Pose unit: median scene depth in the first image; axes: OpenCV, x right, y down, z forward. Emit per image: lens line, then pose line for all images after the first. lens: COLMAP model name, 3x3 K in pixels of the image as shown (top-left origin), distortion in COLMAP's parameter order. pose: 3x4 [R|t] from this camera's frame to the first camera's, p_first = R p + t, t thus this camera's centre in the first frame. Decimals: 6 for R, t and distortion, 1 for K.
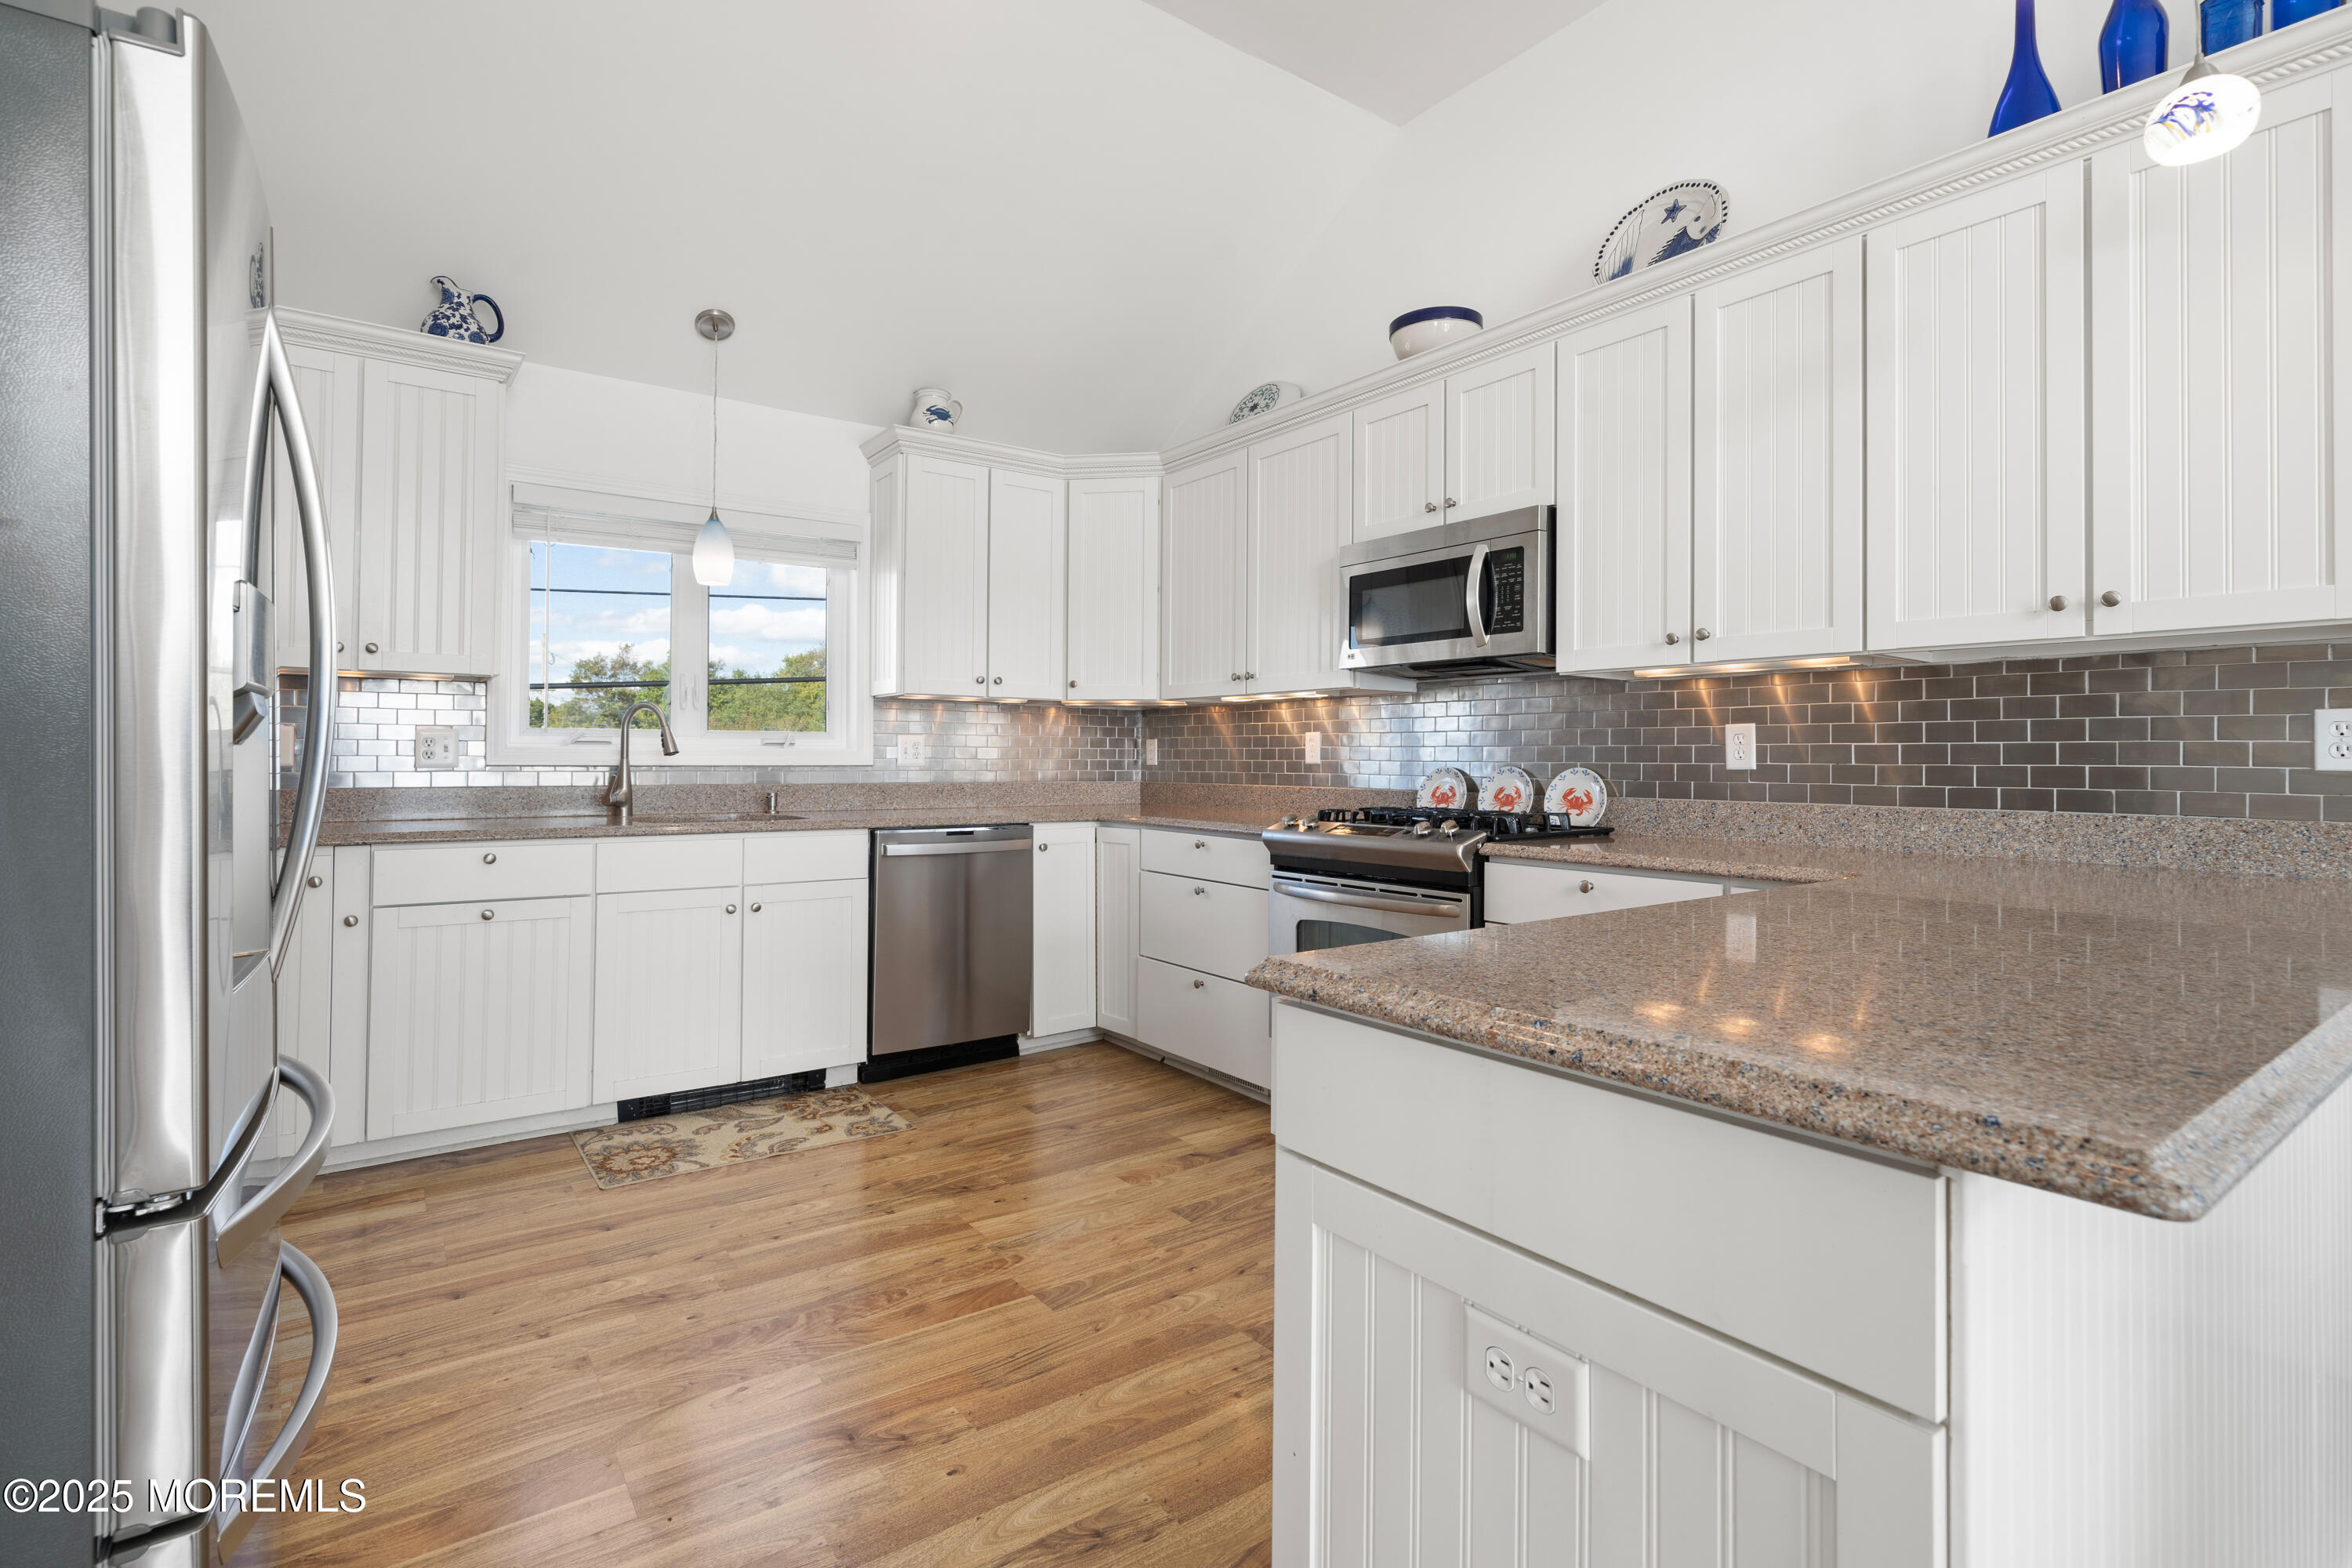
lens RADIAL K [[1107.0, 0, 1168.6], [0, 1107.0, 743.5], [0, 0, 1]] dist [0.000169, 0.000105]
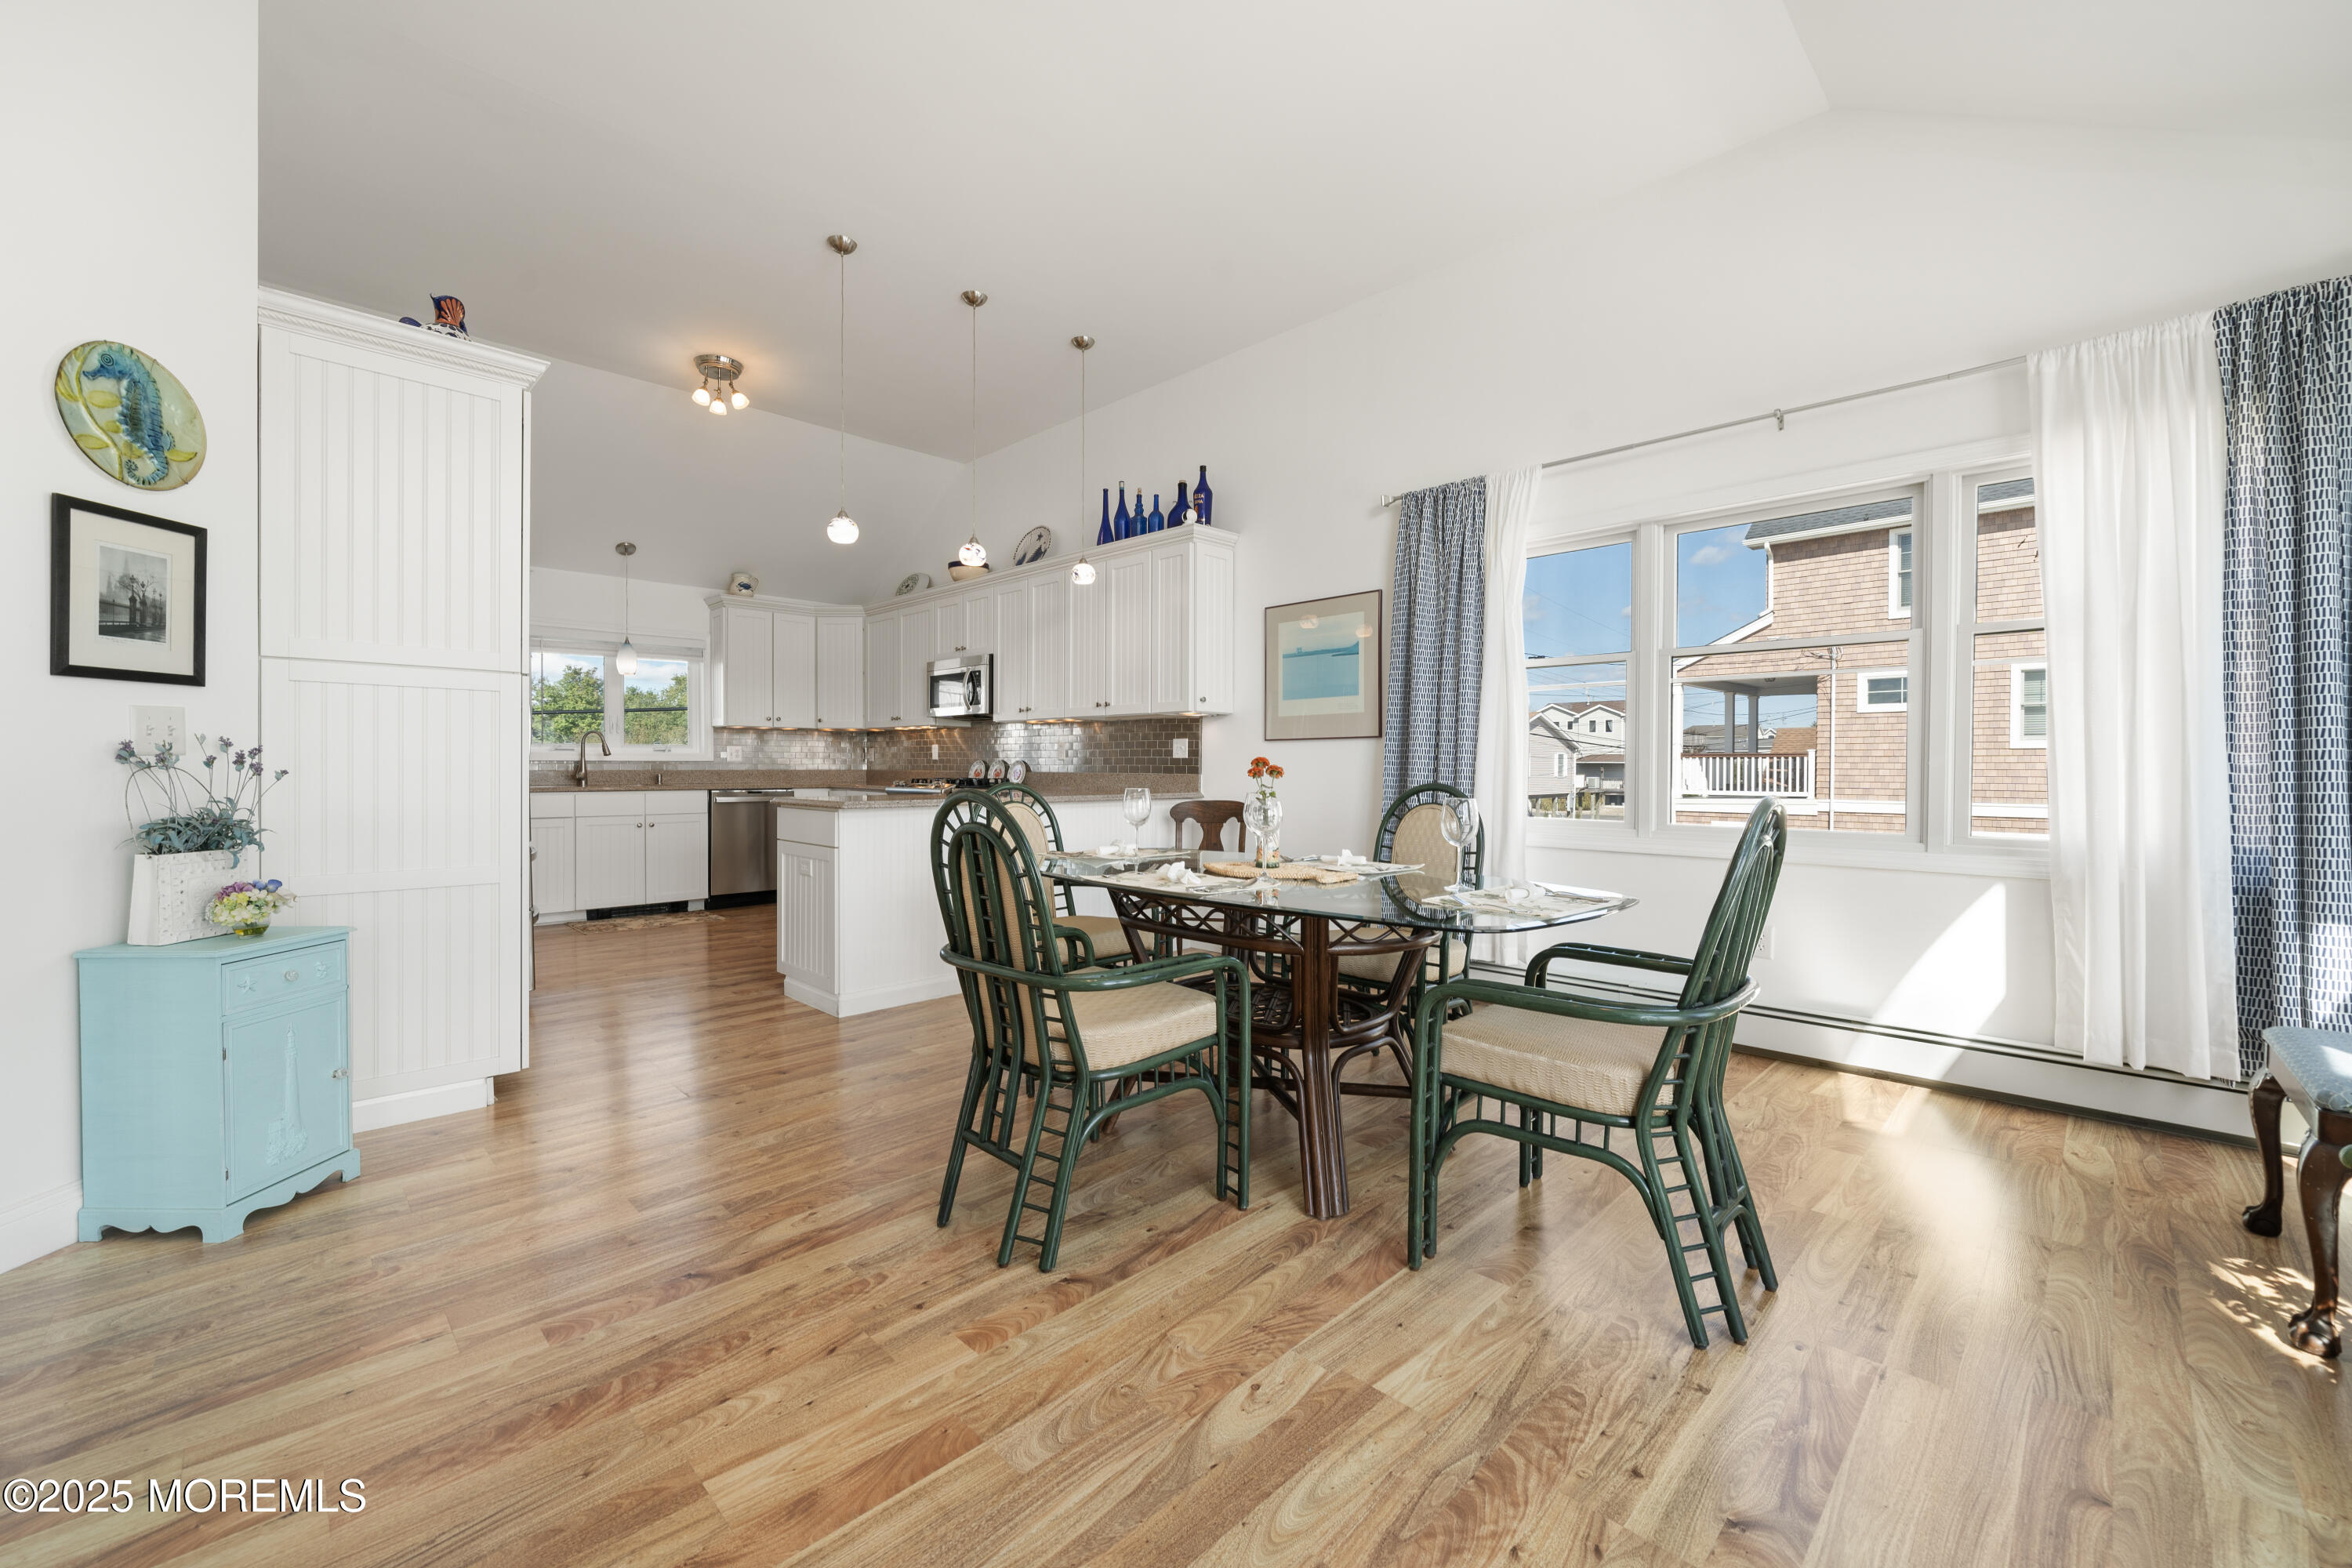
lens RADIAL K [[935.0, 0, 1164.4], [0, 935.0, 778.0], [0, 0, 1]] dist [-0.001286, 0.000055]
pose [[0.988878, -0.005430, 0.148628, 0.391324], [0.001124, 0.999578, 0.029039, 0.002590], [-0.148723, -0.028549, 0.988467, -1.075208]]
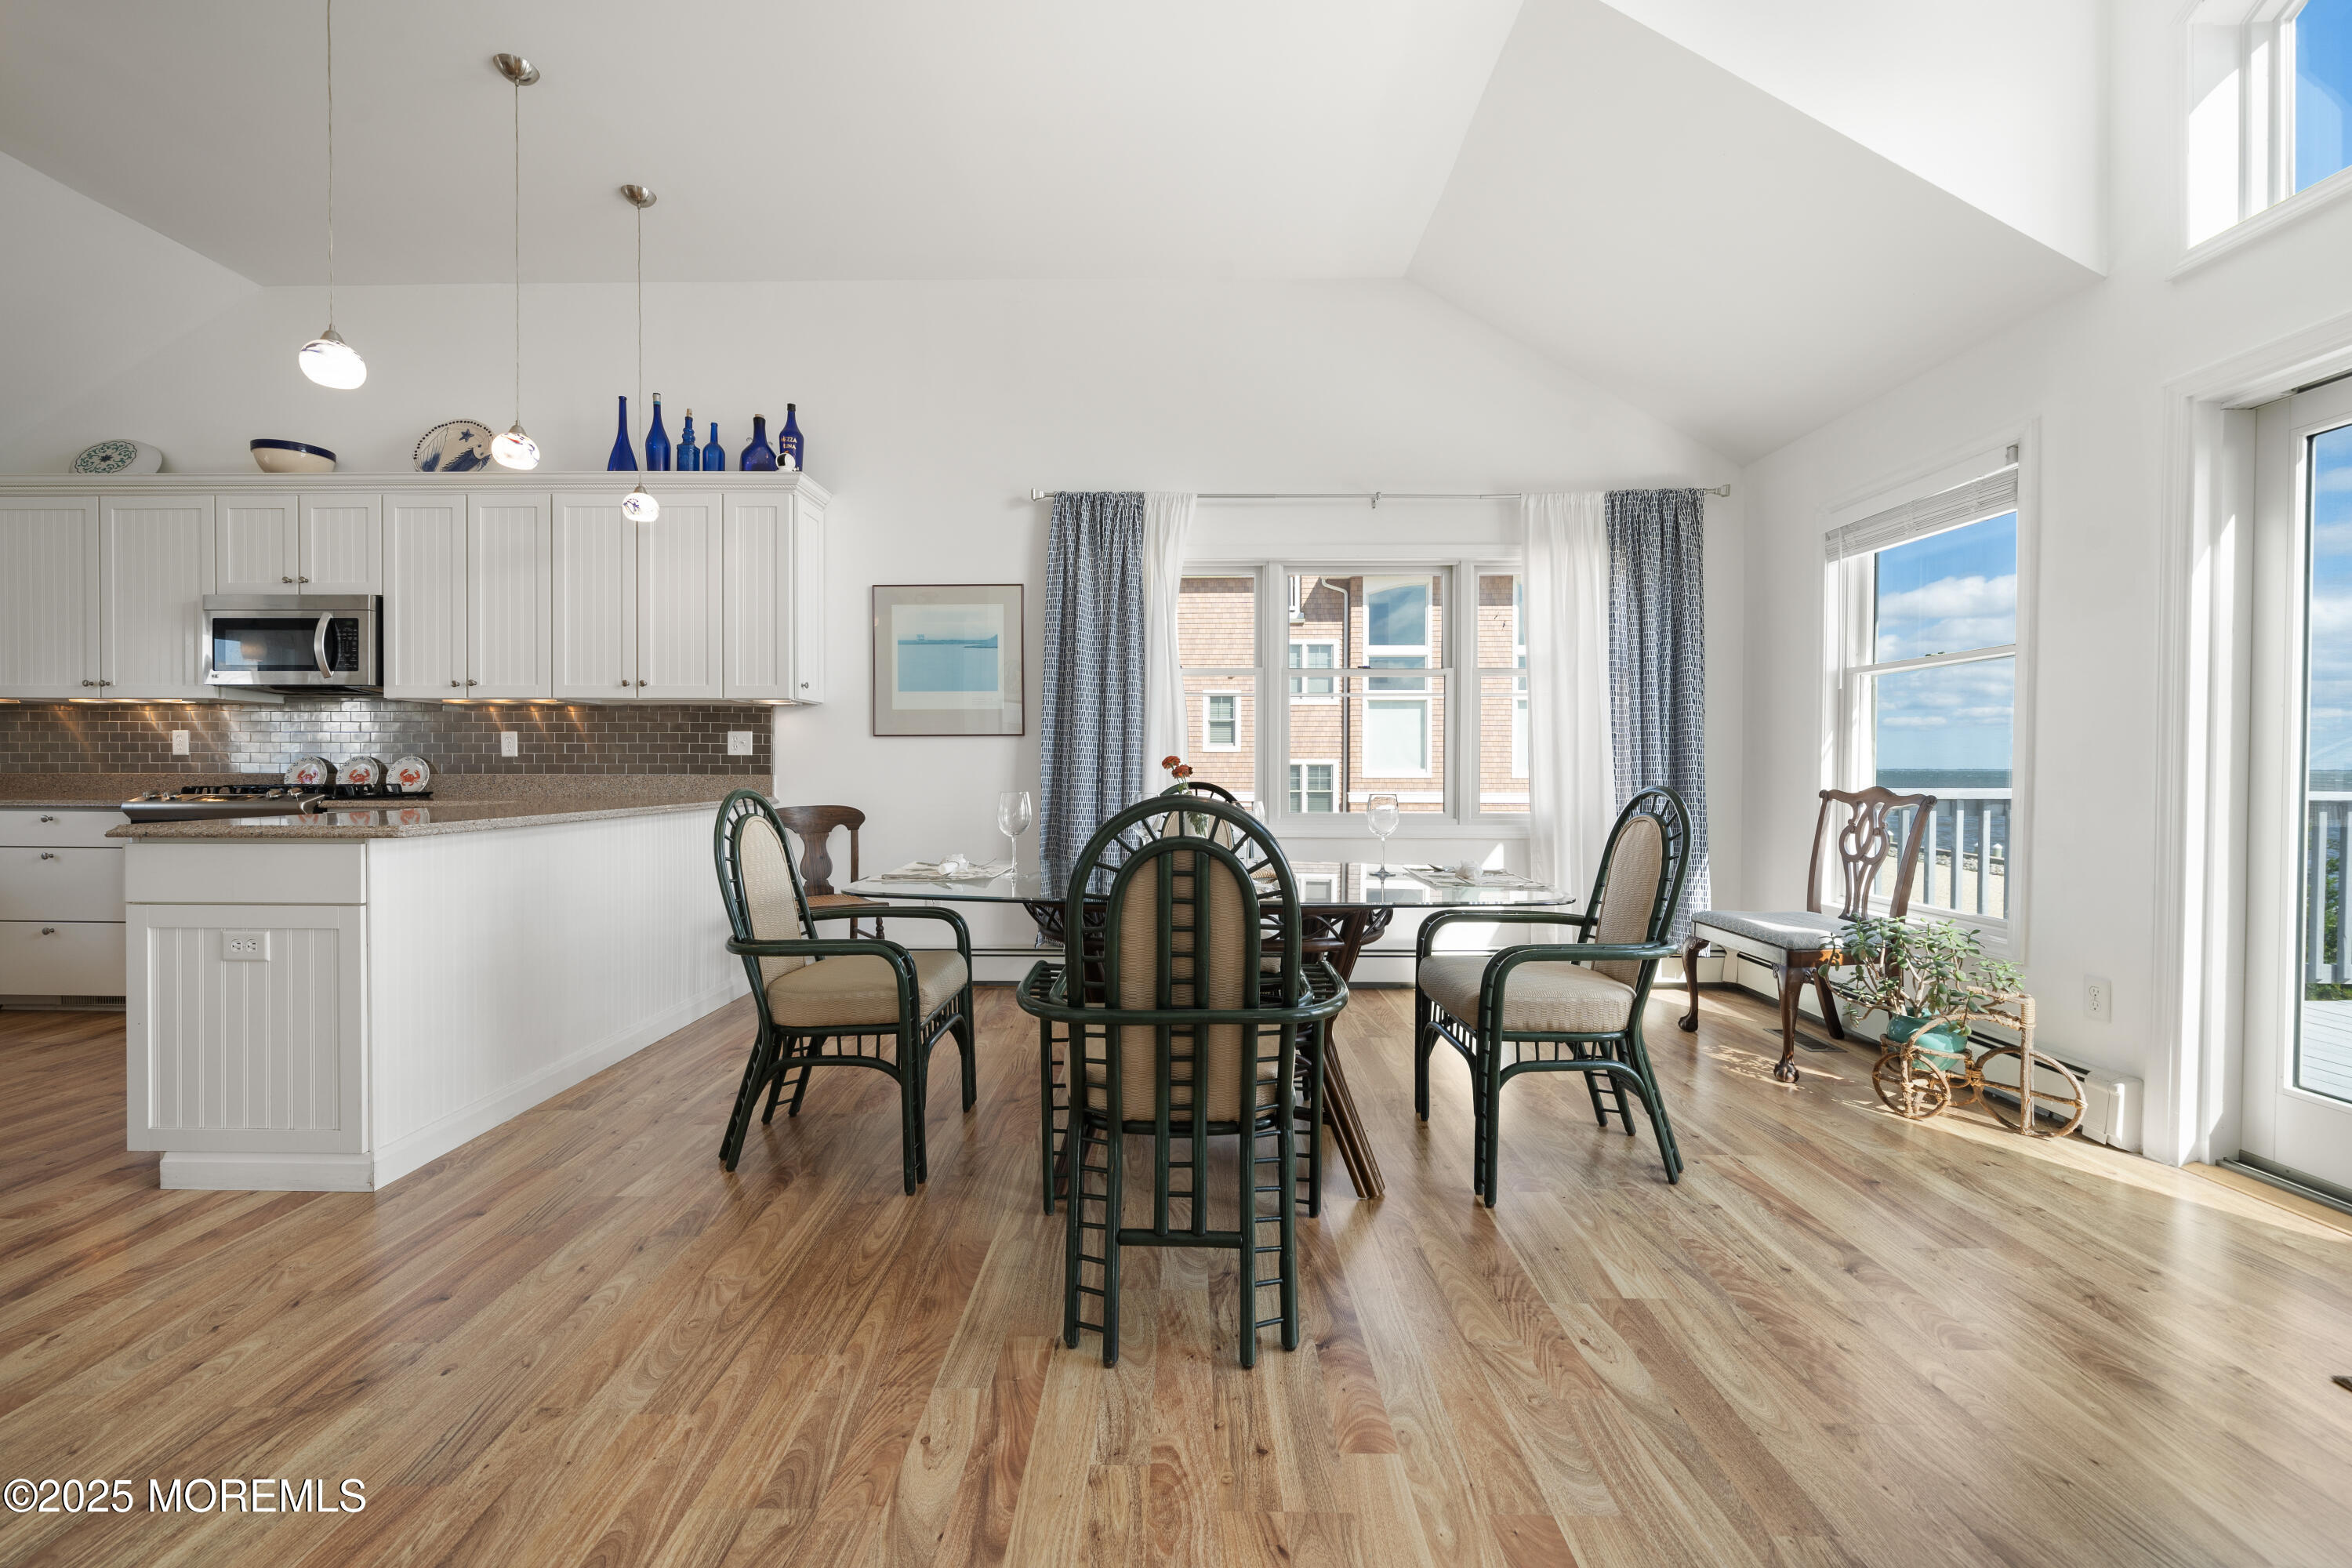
lens RADIAL K [[935.0, 0, 1164.4], [0, 935.0, 778.0], [0, 0, 1]] dist [-0.001286, 0.000055]
pose [[0.605363, -0.015104, 0.795806, -0.052853], [-0.010052, 0.999595, 0.026618, 0.006372], [-0.795886, -0.024113, 0.604967, -0.726409]]
